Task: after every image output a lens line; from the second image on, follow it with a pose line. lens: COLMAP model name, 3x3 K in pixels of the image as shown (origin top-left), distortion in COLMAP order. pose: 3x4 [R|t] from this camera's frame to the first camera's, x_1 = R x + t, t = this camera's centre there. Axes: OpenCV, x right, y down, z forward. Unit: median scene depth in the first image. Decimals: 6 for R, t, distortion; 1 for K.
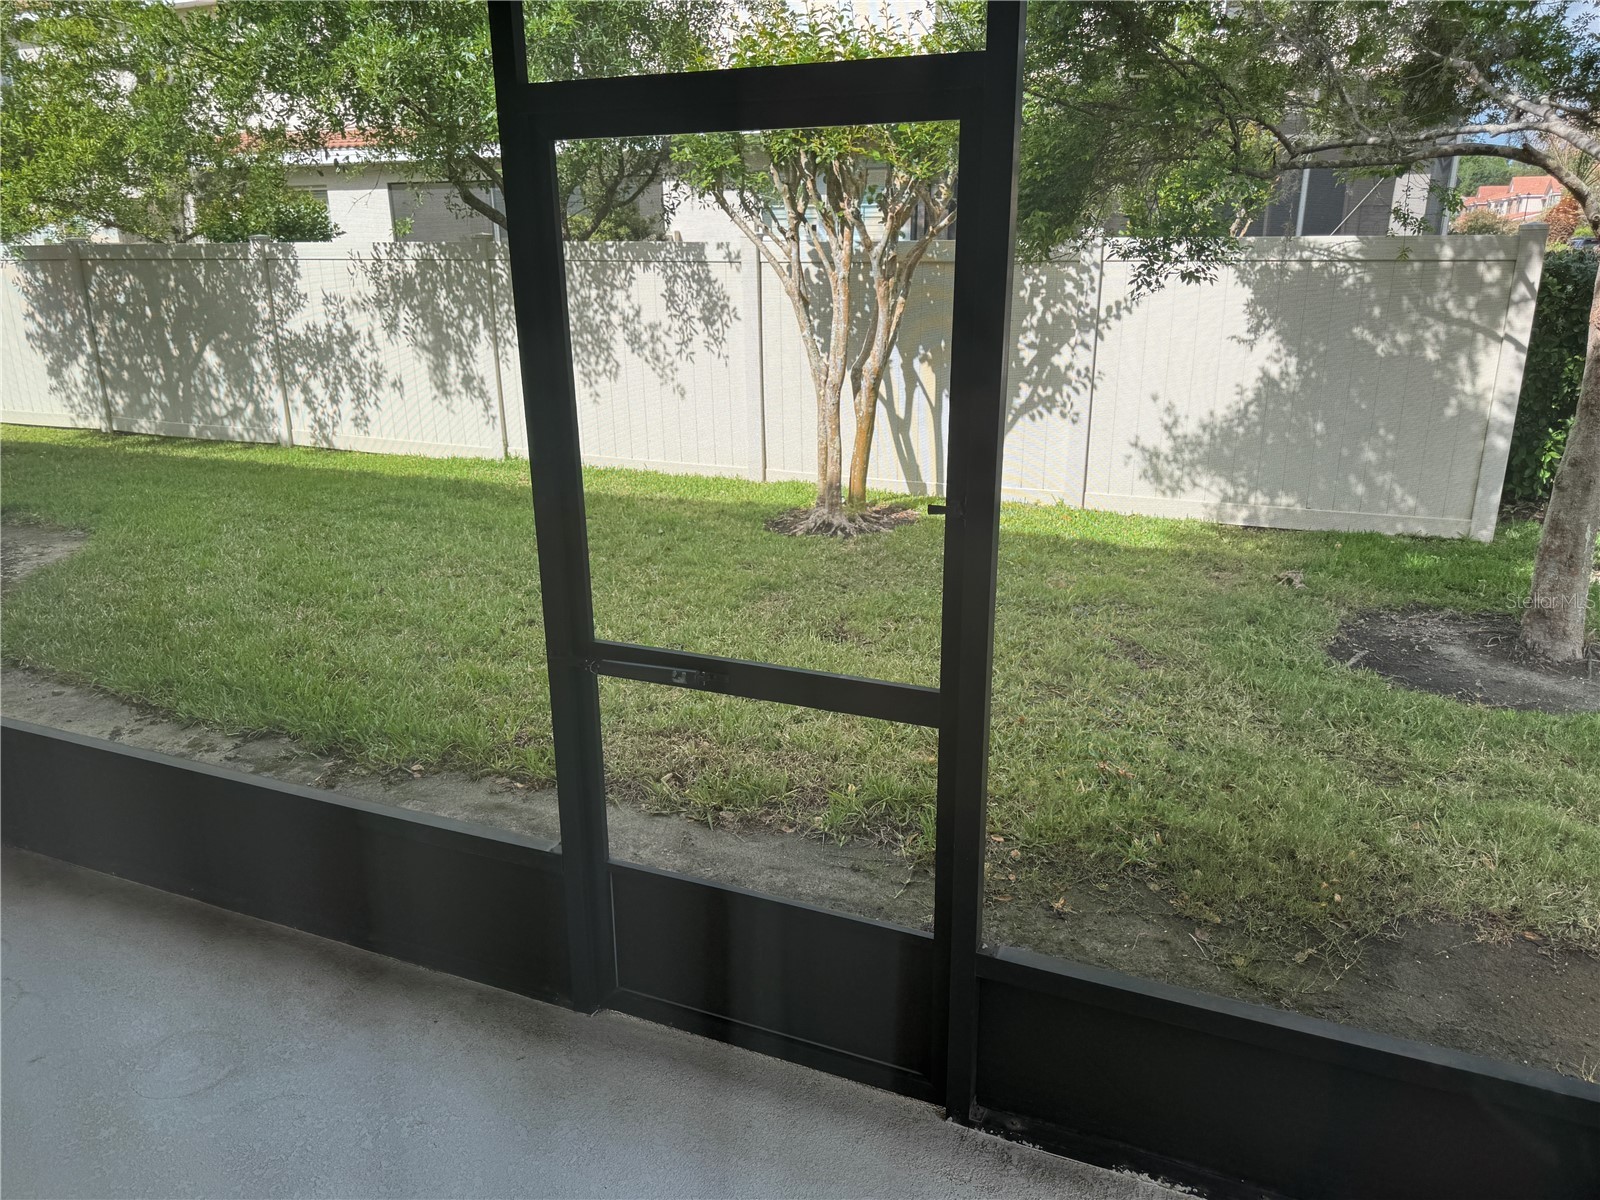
lens RADIAL K [[1125.5, 0, 800.9], [0, 1125.5, 602.8], [0, 0, 1]] dist [0.056124, -0.062597]
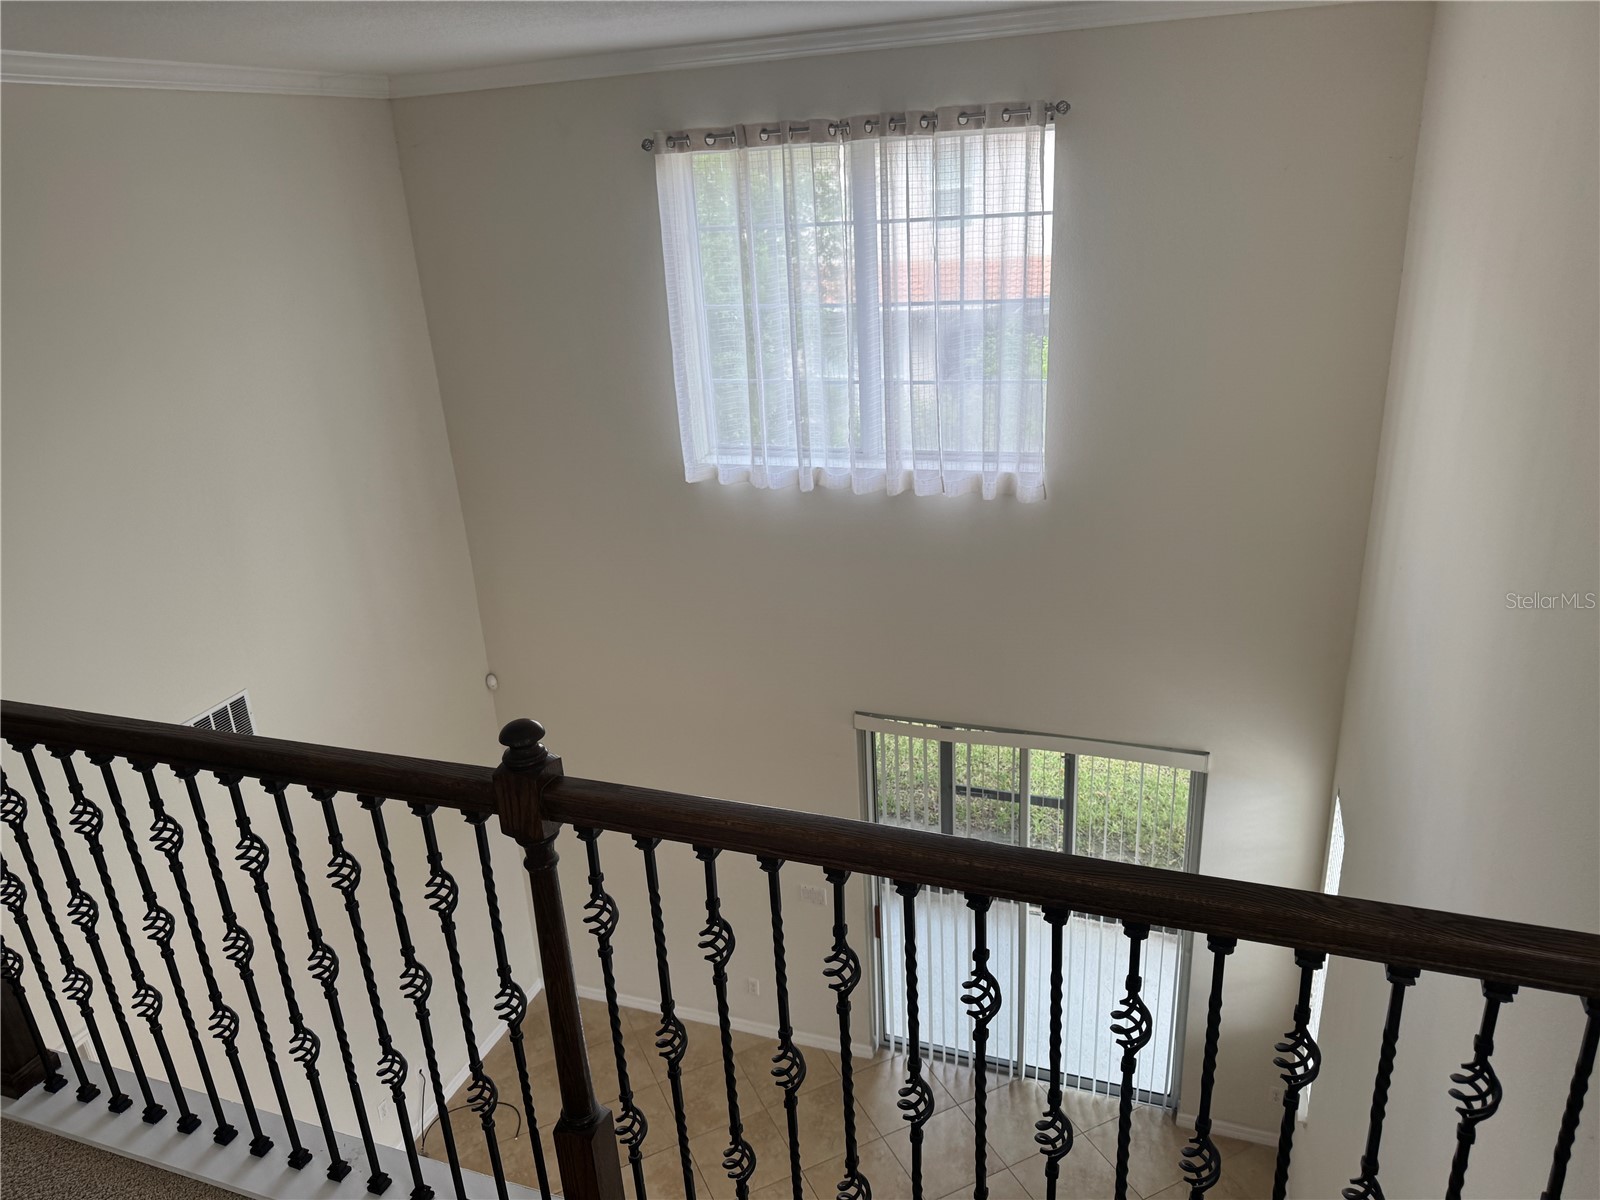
lens RADIAL K [[1125.5, 0, 798.2], [0, 1125.5, 605.7], [0, 0, 1]] dist [0.056124, -0.062597]
pose [[0.997646, -0.058915, 0.035080, -0.255401], [0.056954, 0.996888, 0.054499, -0.246822], [-0.038182, -0.052373, 0.997897, -0.807656]]
